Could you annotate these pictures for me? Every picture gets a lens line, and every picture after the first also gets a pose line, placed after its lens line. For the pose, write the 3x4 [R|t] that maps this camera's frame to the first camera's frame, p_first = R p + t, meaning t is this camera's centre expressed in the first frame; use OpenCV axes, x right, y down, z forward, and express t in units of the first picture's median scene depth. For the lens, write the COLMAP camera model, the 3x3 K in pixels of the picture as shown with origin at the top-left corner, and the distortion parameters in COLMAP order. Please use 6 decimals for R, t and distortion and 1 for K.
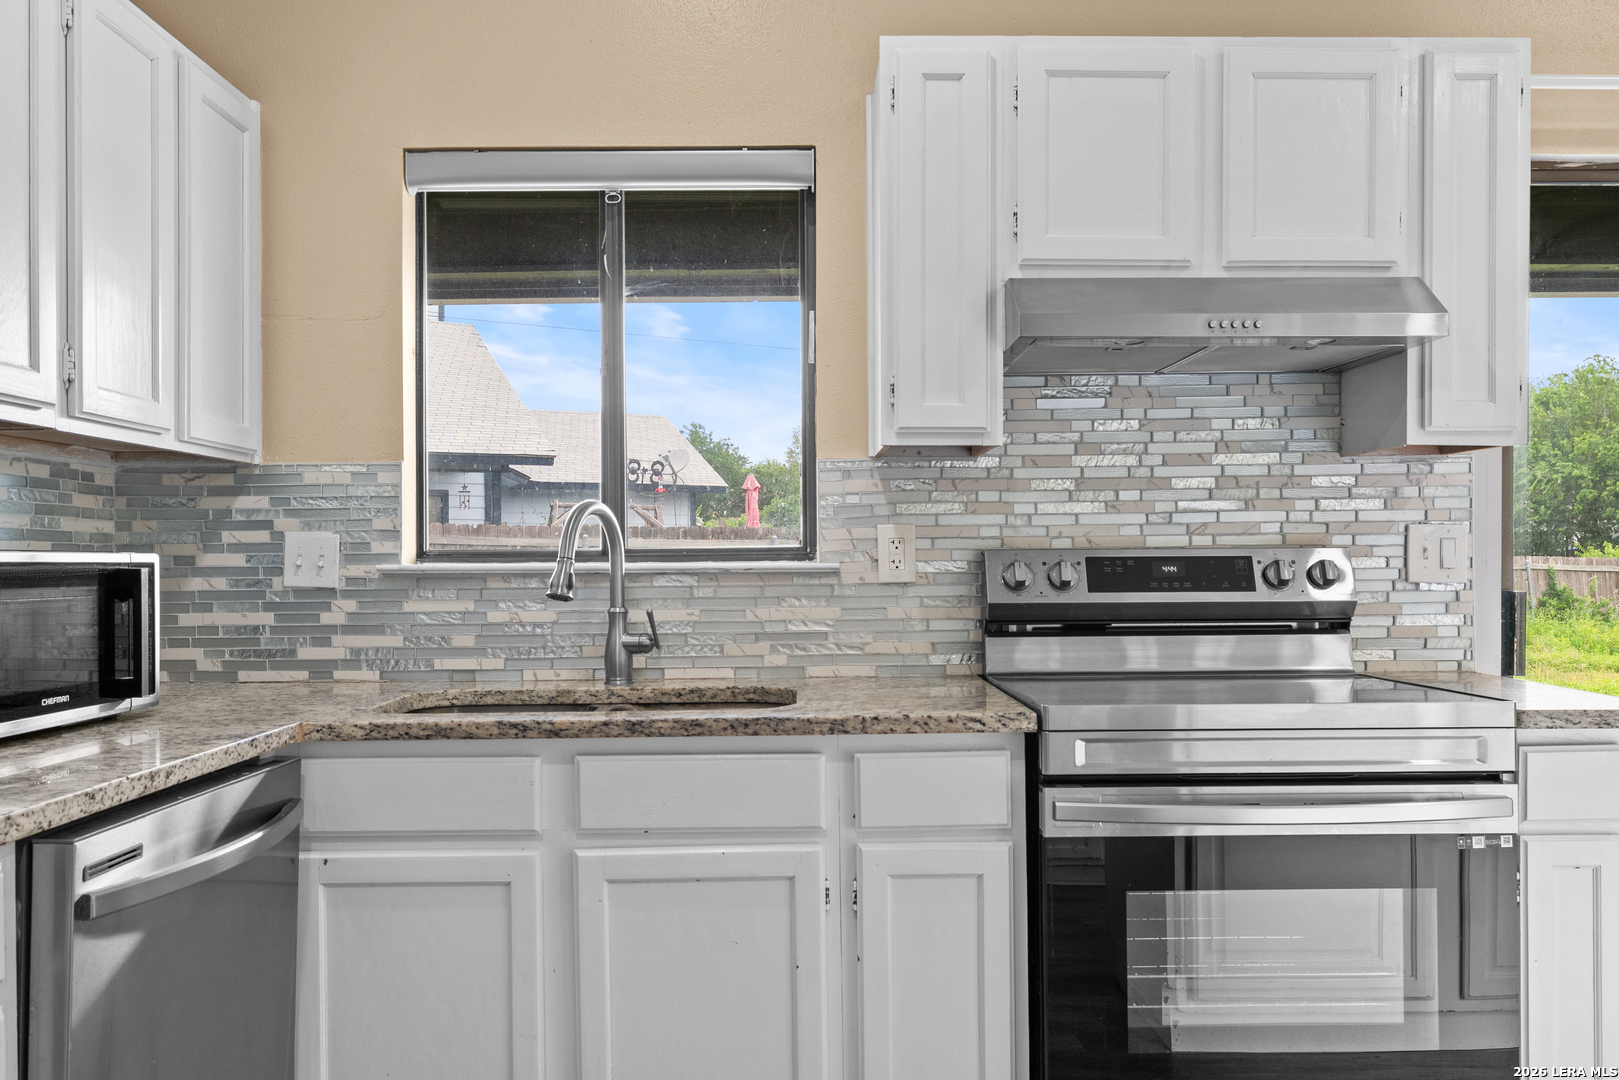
lens RADIAL K [[1228.4, 0, 811.8], [0, 1228.4, 551.0], [0, 0, 1]] dist [0.007309, -0.003301]
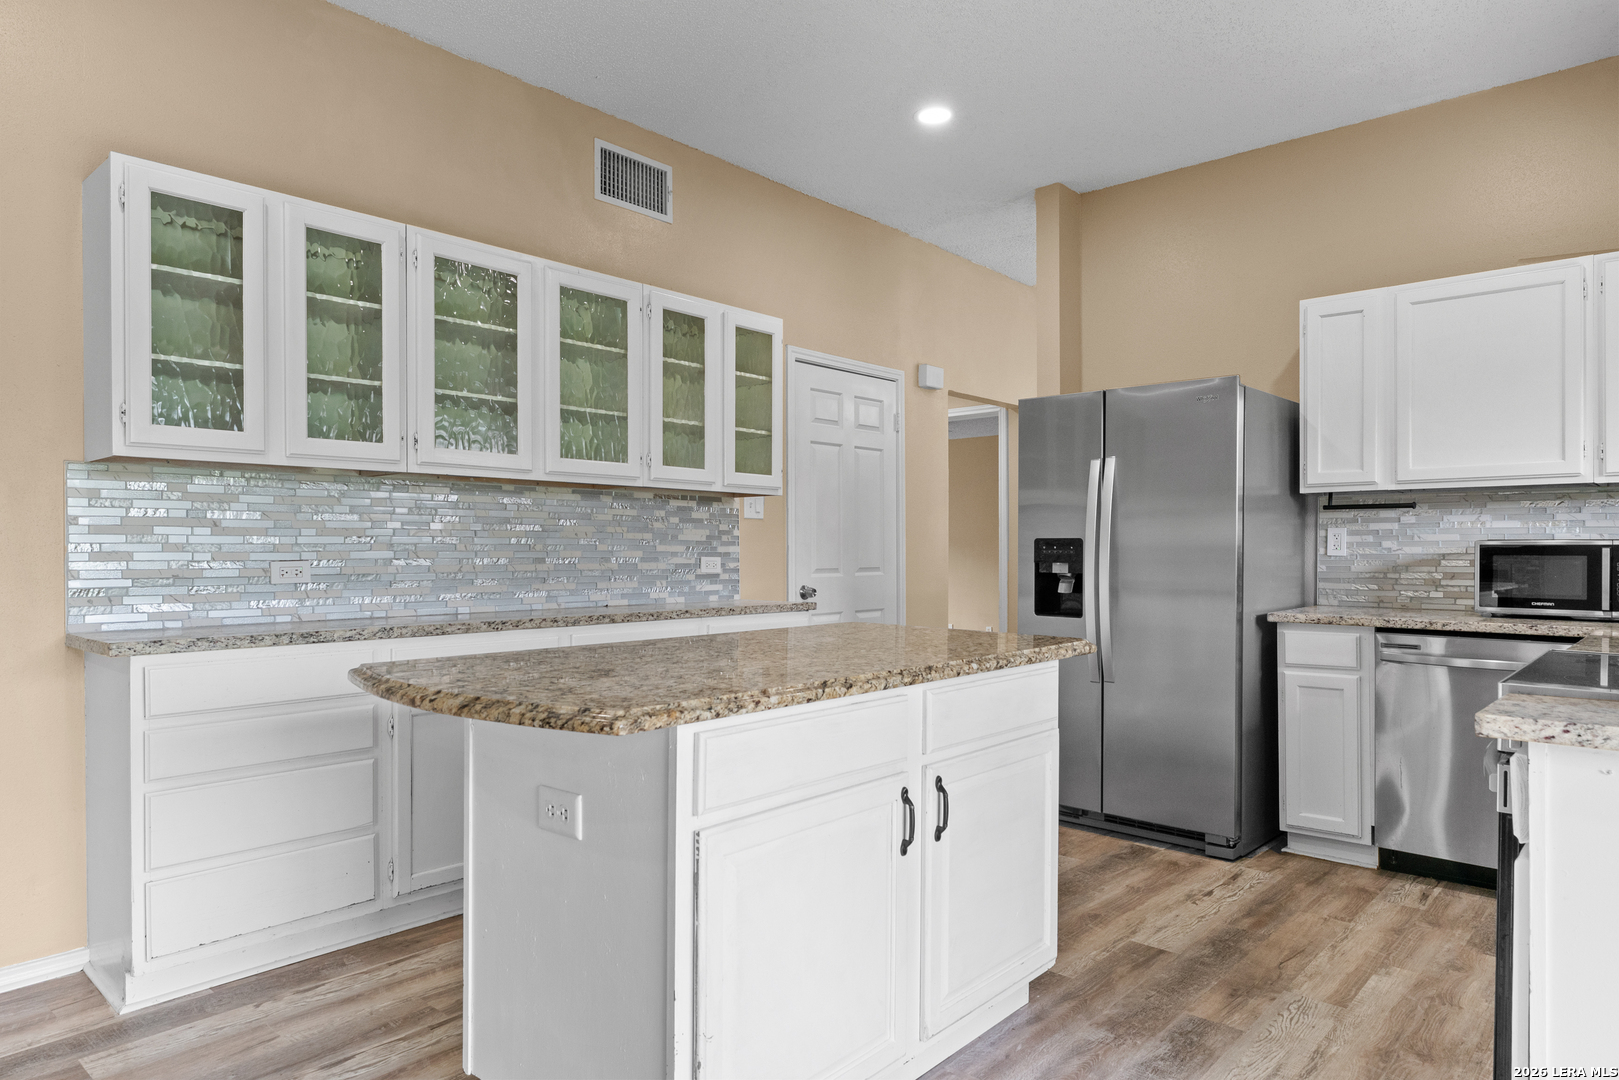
lens RADIAL K [[998.5, 0, 811.5], [0, 998.5, 539.0], [0, 0, 1]] dist [-0.003540, 0.001201]
pose [[-0.673032, -0.002388, -0.739610, 1.176701], [0.009262, 0.999889, -0.011658, 0.004582], [0.739555, -0.014697, -0.672935, 0.846959]]
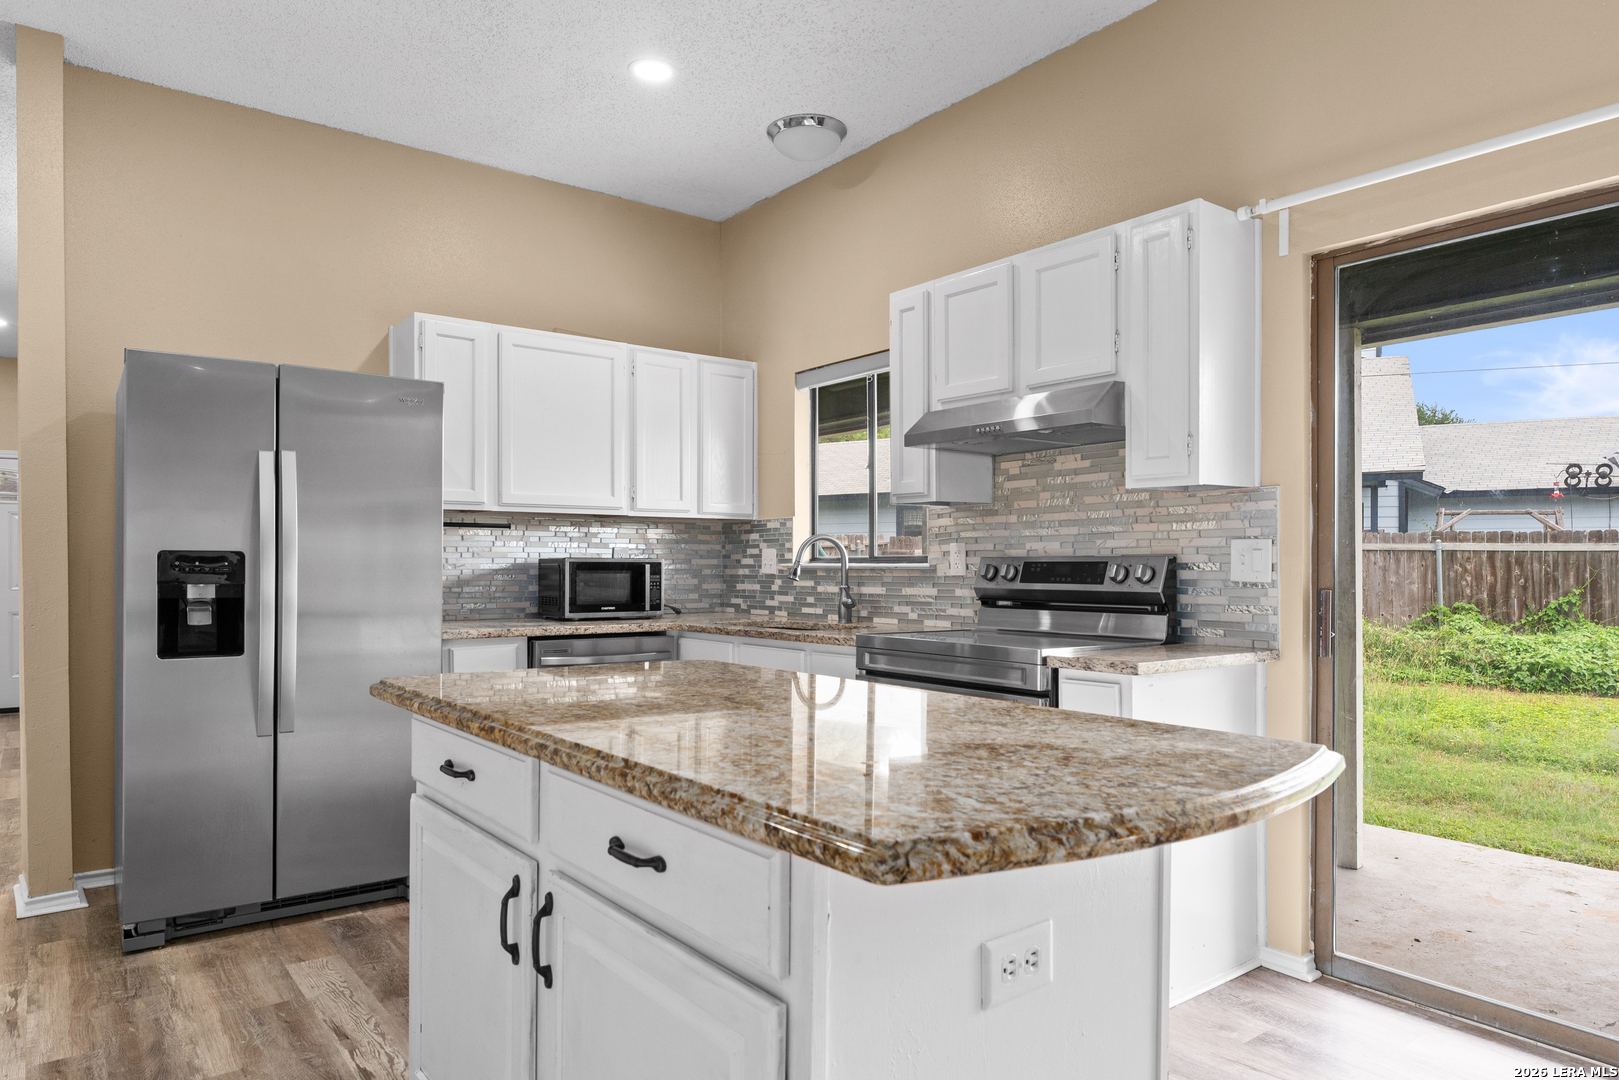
lens RADIAL K [[998.5, 0, 810.3], [0, 998.5, 554.4], [0, 0, 1]] dist [-0.003540, 0.001201]
pose [[0.604159, -0.001230, -0.796863, 1.100764], [0.002035, 0.999998, -0.000001, -0.005915], [0.796861, -0.001621, 0.604160, -0.048496]]
